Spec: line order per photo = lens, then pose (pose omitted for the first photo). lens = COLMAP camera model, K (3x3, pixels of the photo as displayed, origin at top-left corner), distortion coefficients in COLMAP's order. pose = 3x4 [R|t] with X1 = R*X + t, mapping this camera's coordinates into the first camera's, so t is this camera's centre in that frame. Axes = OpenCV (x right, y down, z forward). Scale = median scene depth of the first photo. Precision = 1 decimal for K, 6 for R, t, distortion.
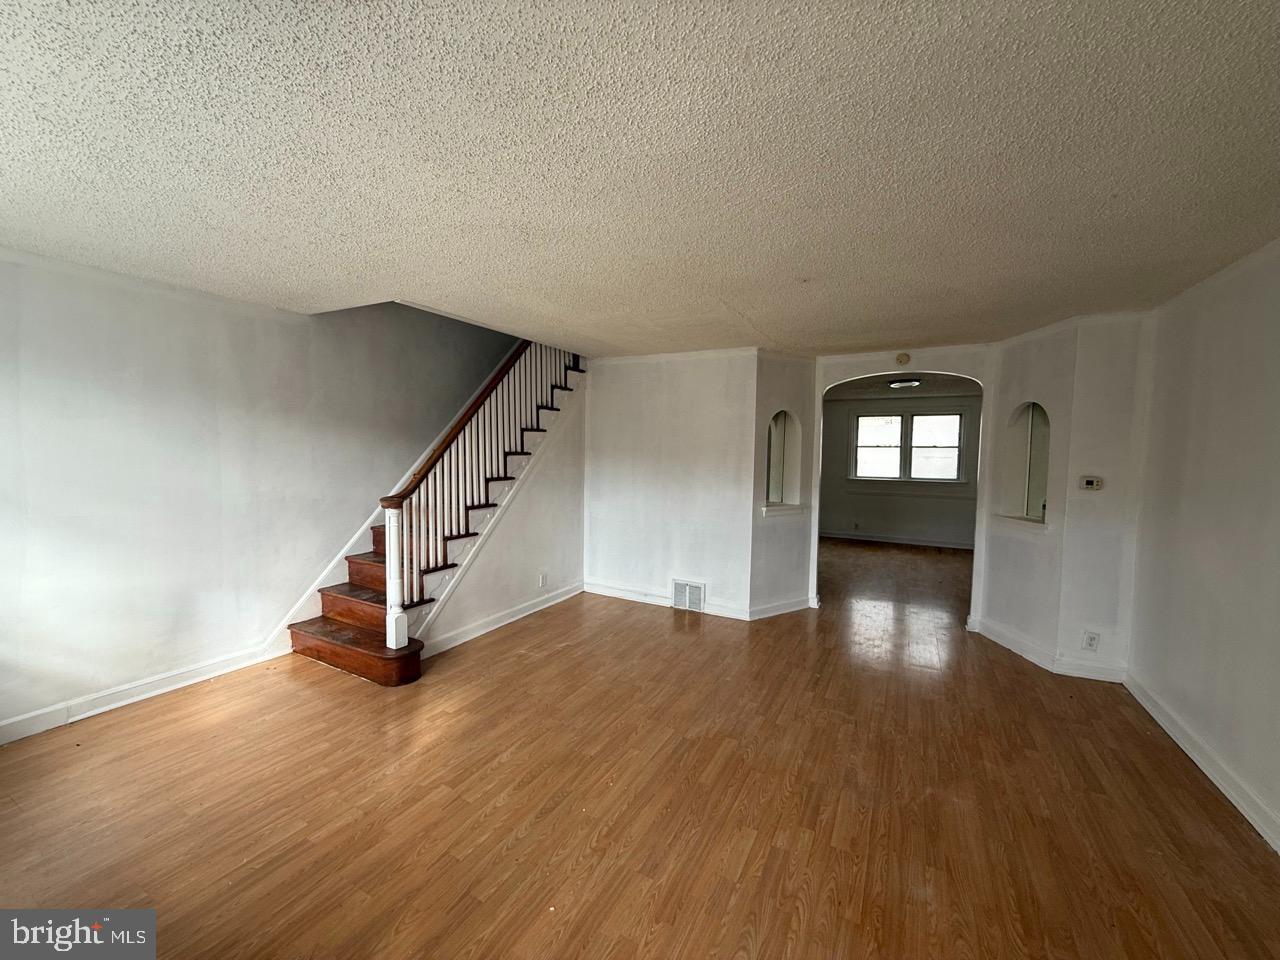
lens RADIAL K [[506.5, 0, 645.0], [0, 506.5, 477.9], [0, 0, 1]] dist [-0.002442, 0.000362]
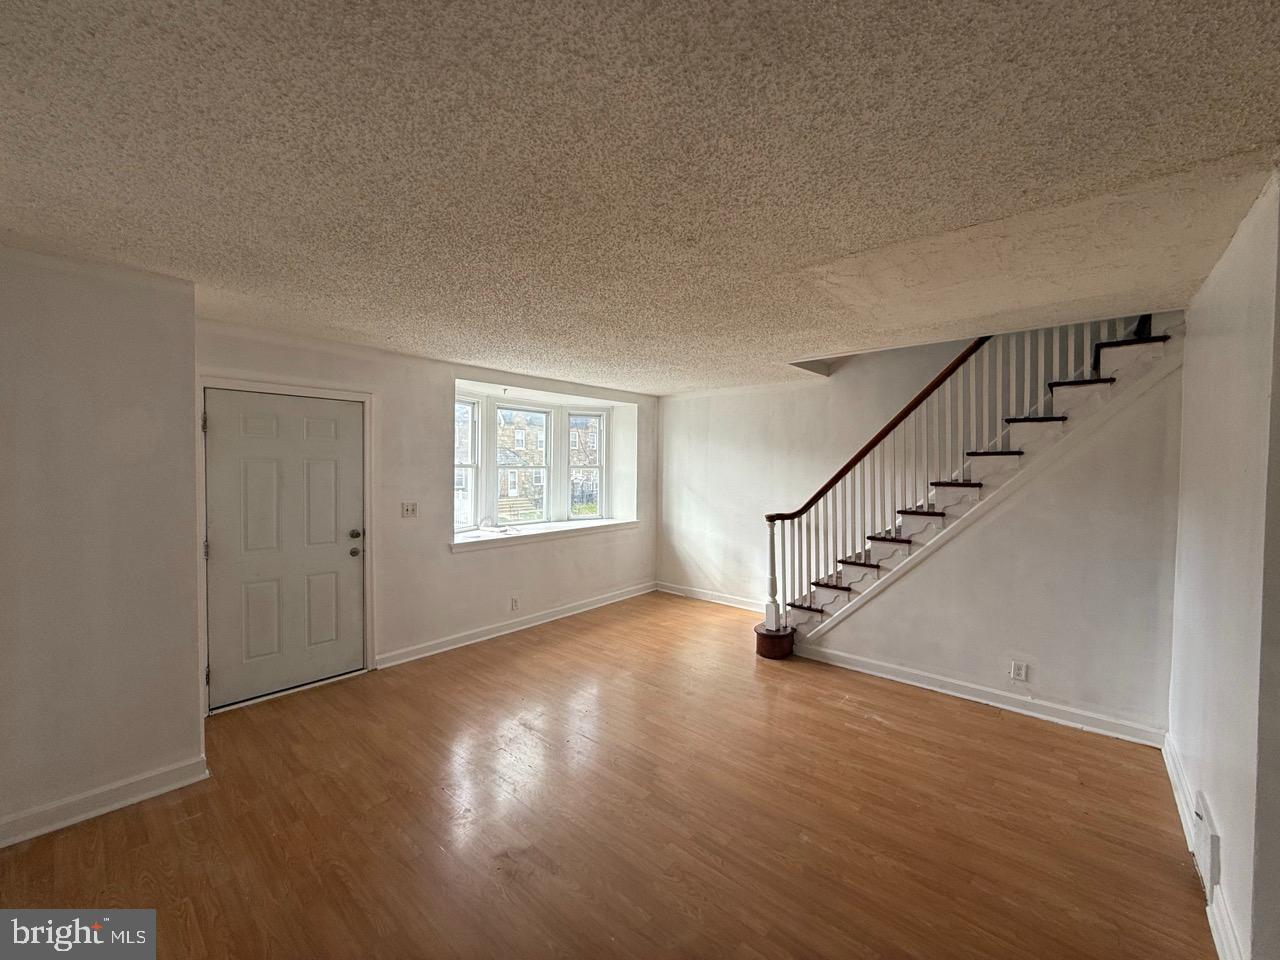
lens RADIAL K [[506.5, 0, 627.7], [0, 506.5, 472.5], [0, 0, 1]] dist [-0.002442, 0.000362]
pose [[-0.240508, -0.000068, -0.970647, 0.736798], [-0.061909, 0.997965, 0.015270, -0.054632], [0.968671, 0.063765, -0.240023, 0.790404]]
